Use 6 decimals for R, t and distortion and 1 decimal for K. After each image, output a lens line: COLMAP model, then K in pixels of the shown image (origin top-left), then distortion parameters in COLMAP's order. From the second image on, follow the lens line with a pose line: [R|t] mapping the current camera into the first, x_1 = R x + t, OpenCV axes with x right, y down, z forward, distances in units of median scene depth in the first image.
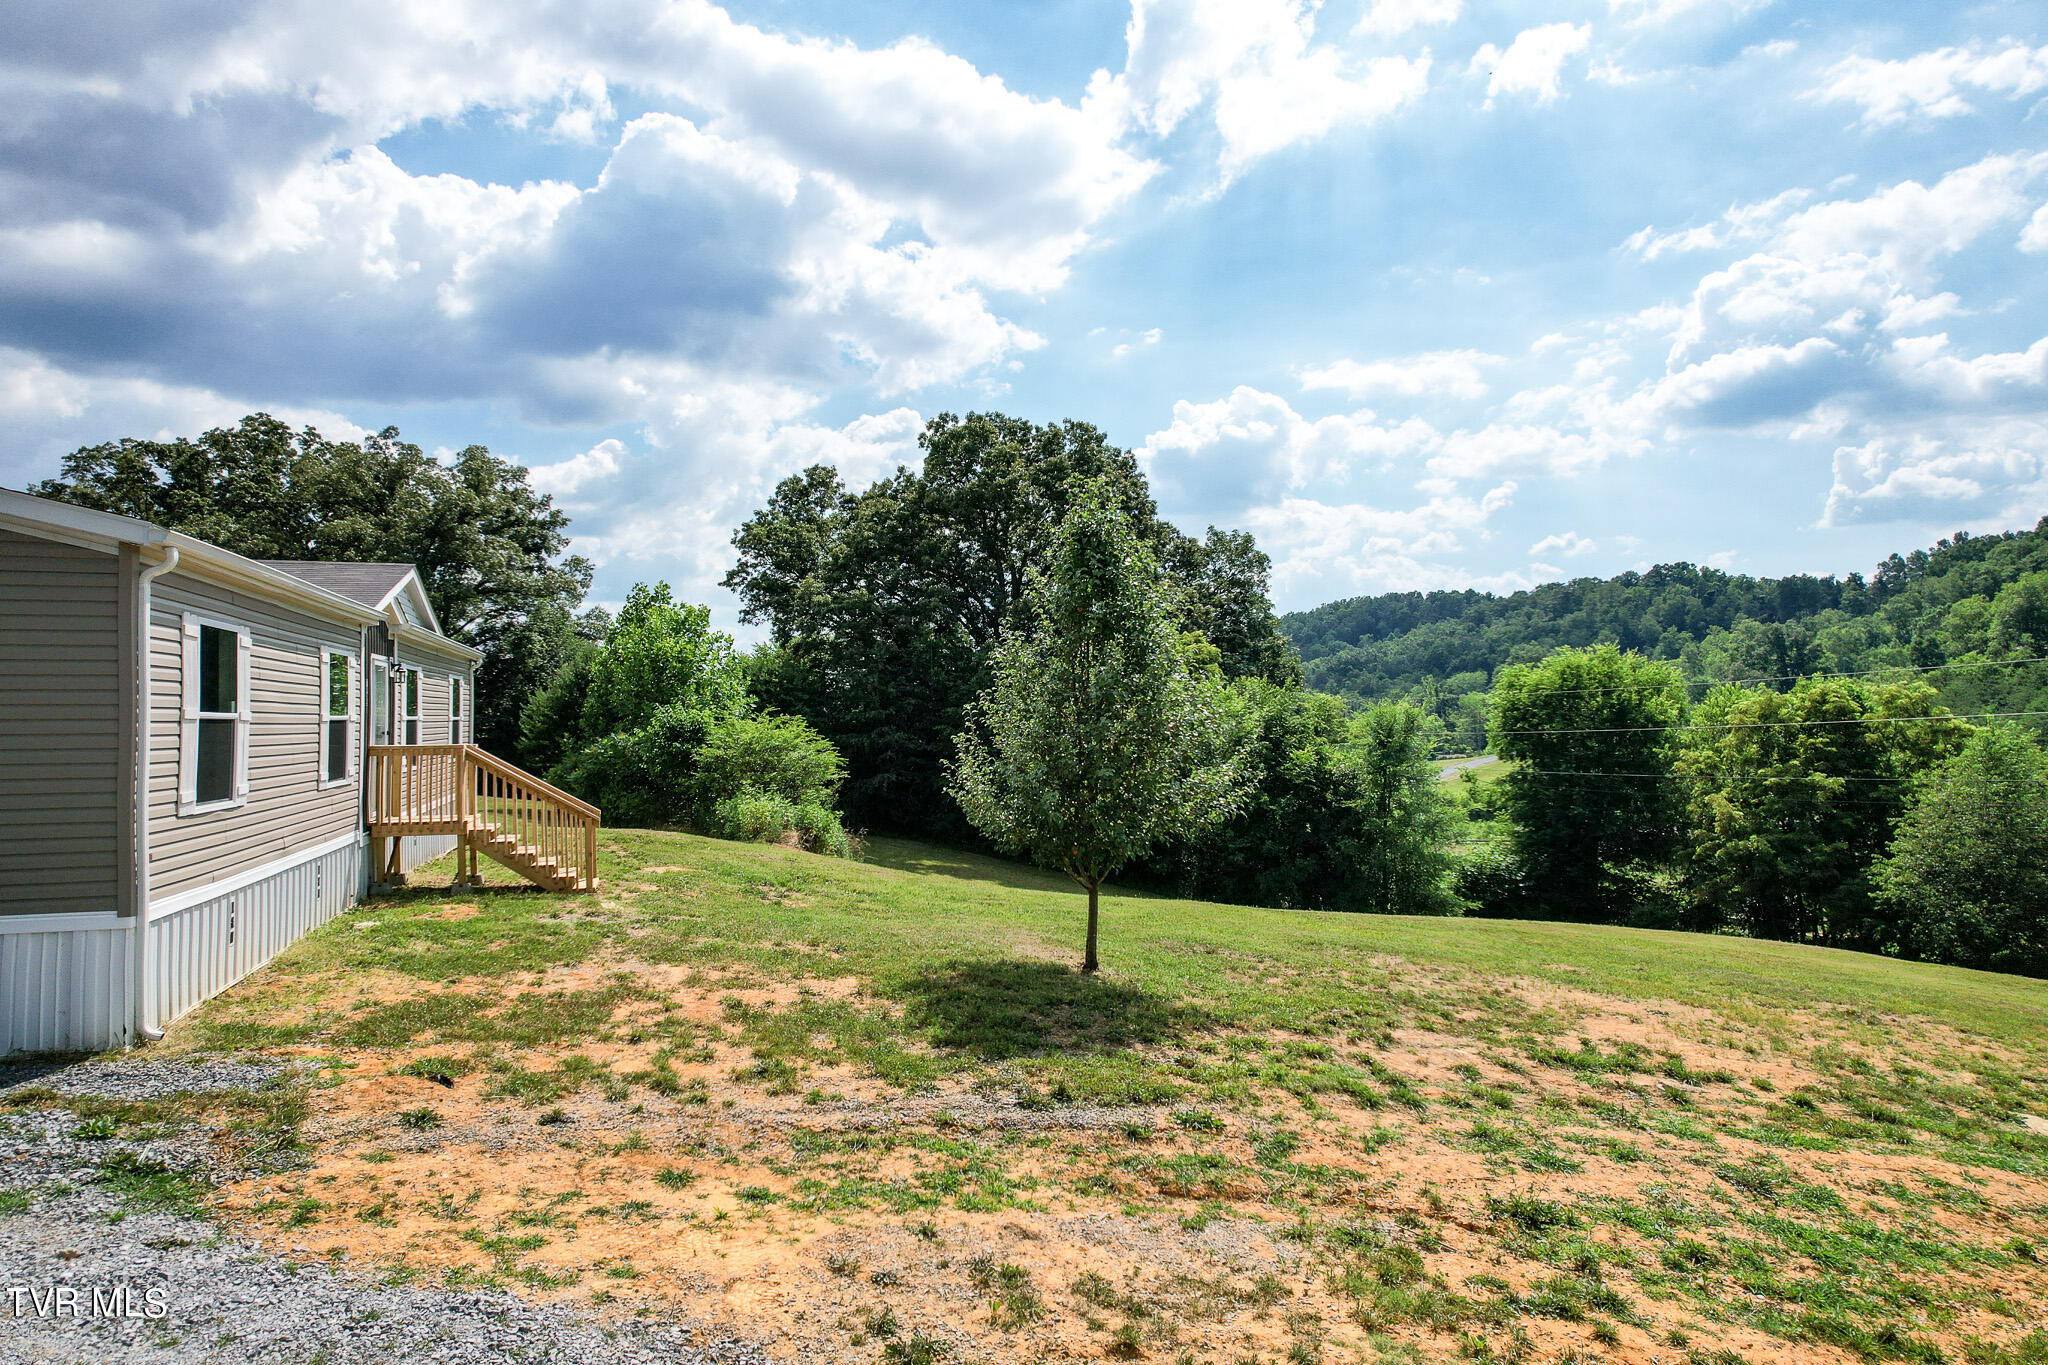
lens RADIAL K [[1311.8, 0, 1032.6], [0, 1311.8, 670.4], [0, 0, 1]] dist [-0.062610, 0.056590]
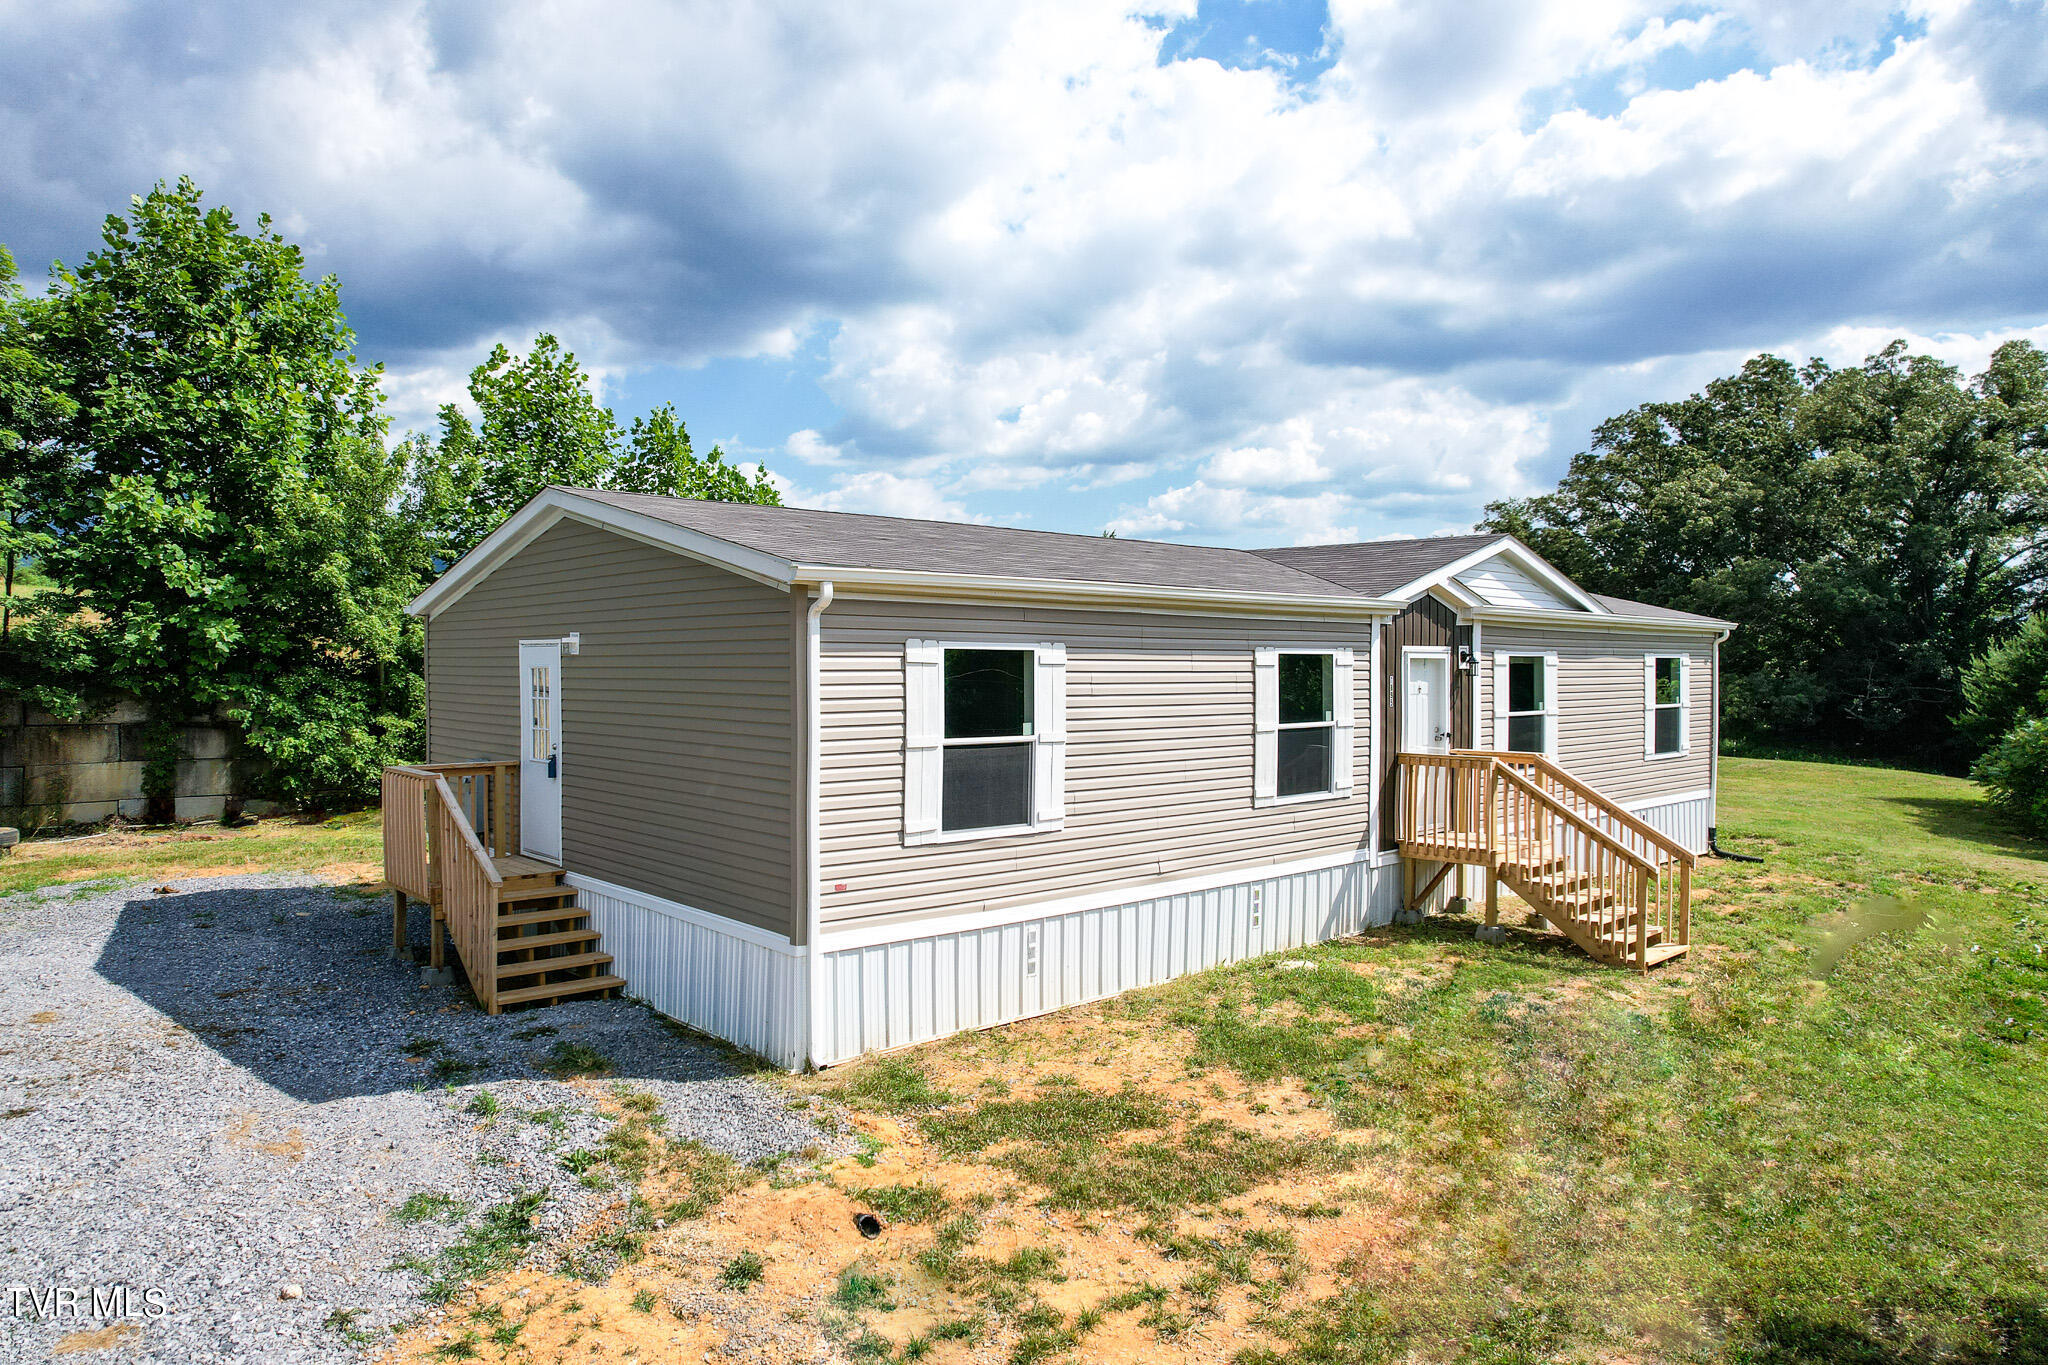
lens RADIAL K [[1311.8, 0, 1016.9], [0, 1311.8, 667.3], [0, 0, 1]] dist [-0.062610, 0.056590]
pose [[0.434848, 0.011428, -0.900431, 0.065186], [0.026901, 0.999308, 0.025674, -0.011013], [0.900102, -0.035386, 0.434240, 0.149569]]
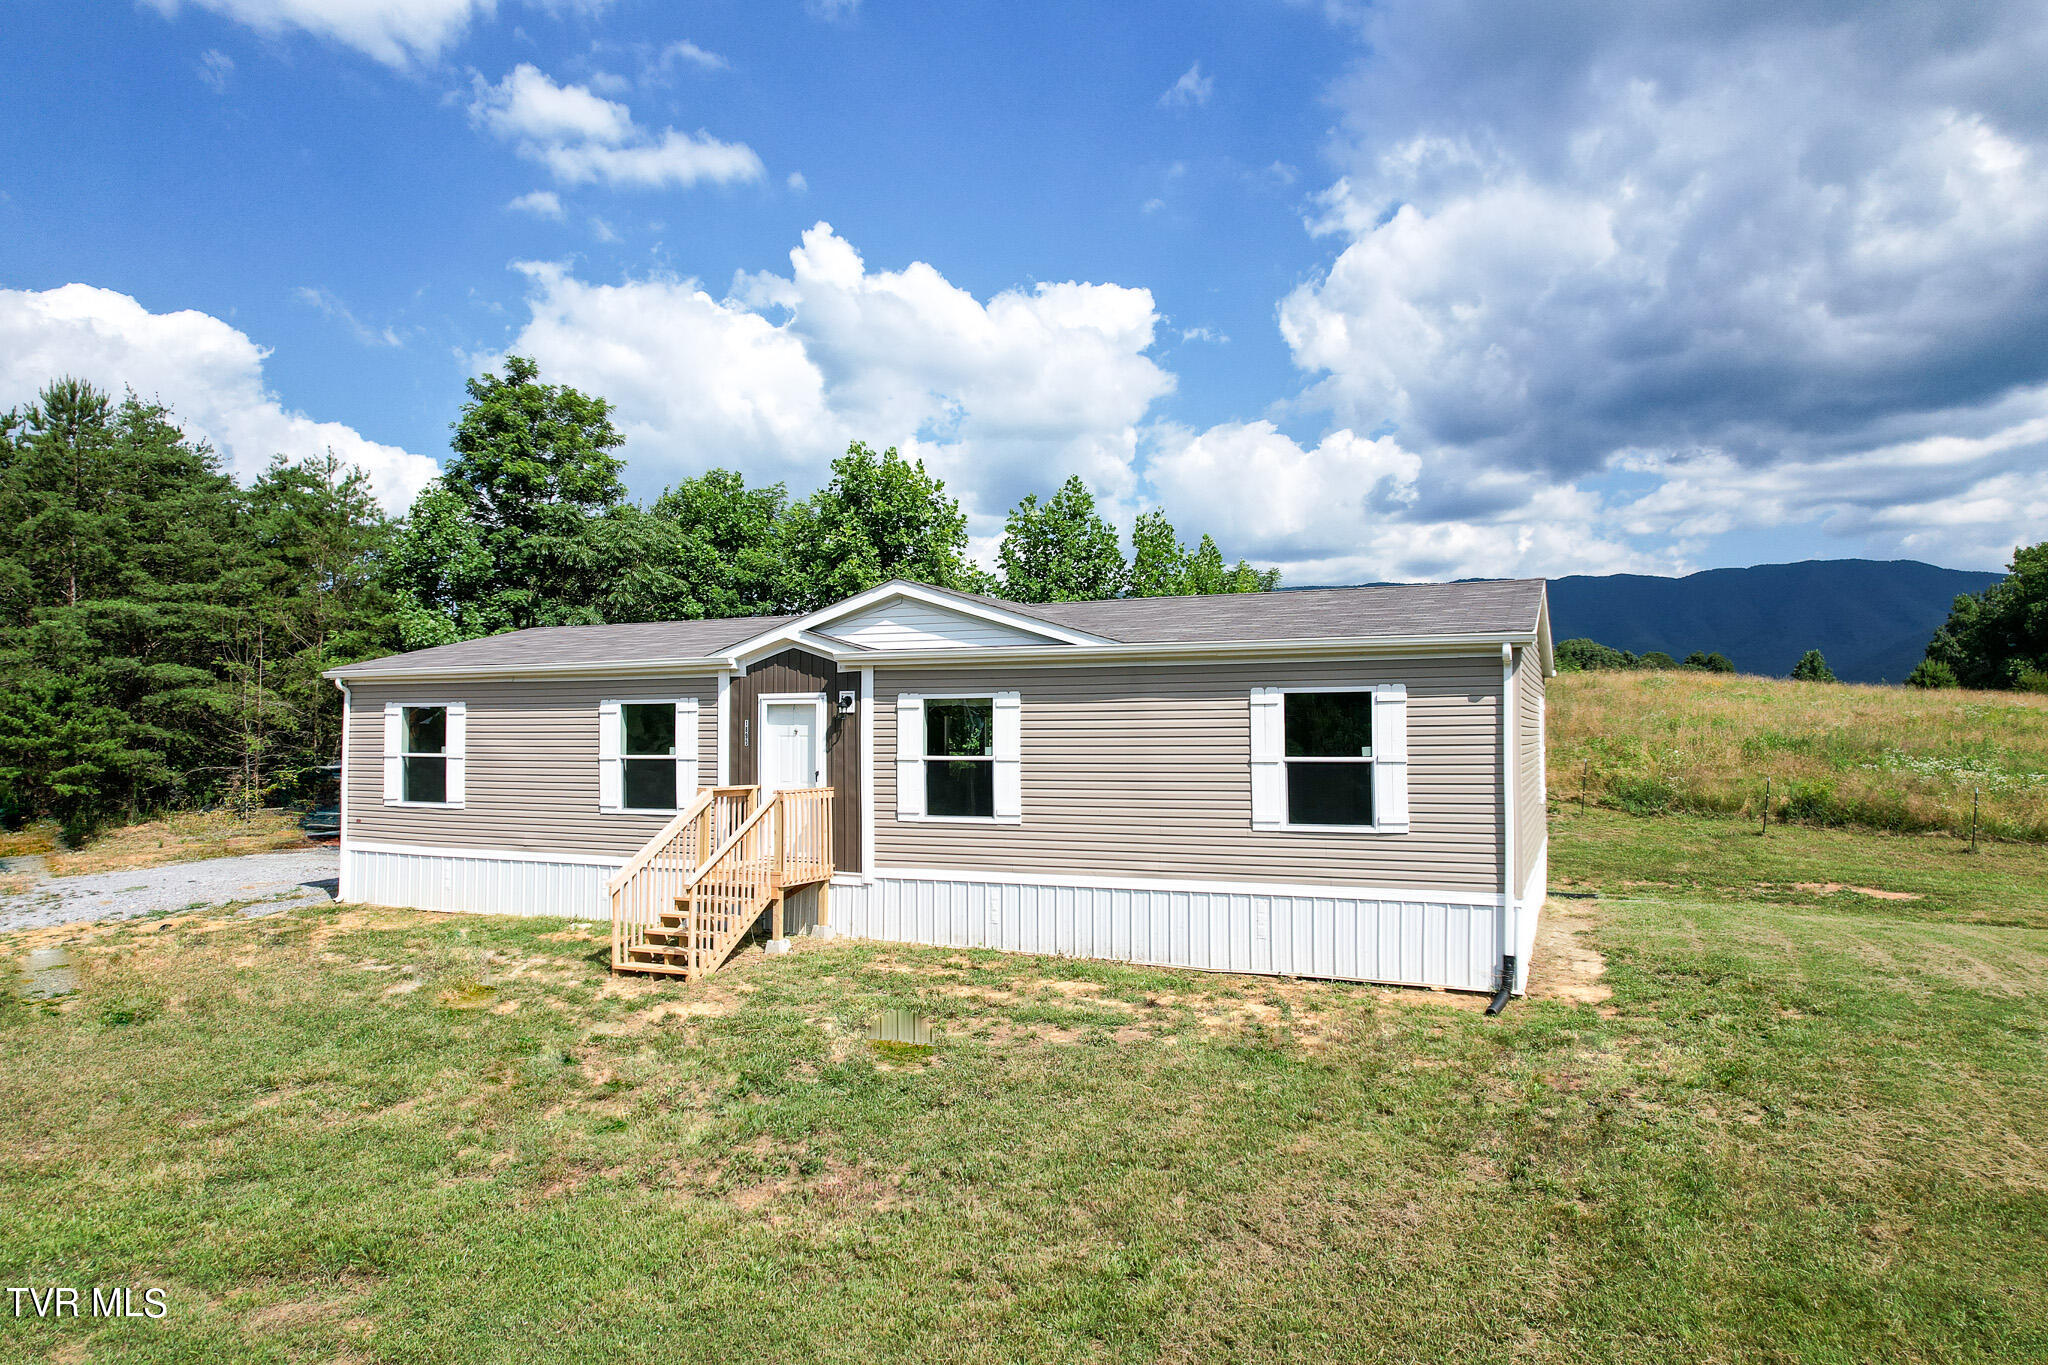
lens RADIAL K [[1311.8, 0, 1037.4], [0, 1311.8, 728.4], [0, 0, 1]] dist [-0.062610, 0.056590]
pose [[-0.636938, 0.004536, -0.770902, 0.054668], [0.035486, 0.999095, -0.023440, 0.017624], [0.770098, -0.042286, -0.636523, 0.708323]]
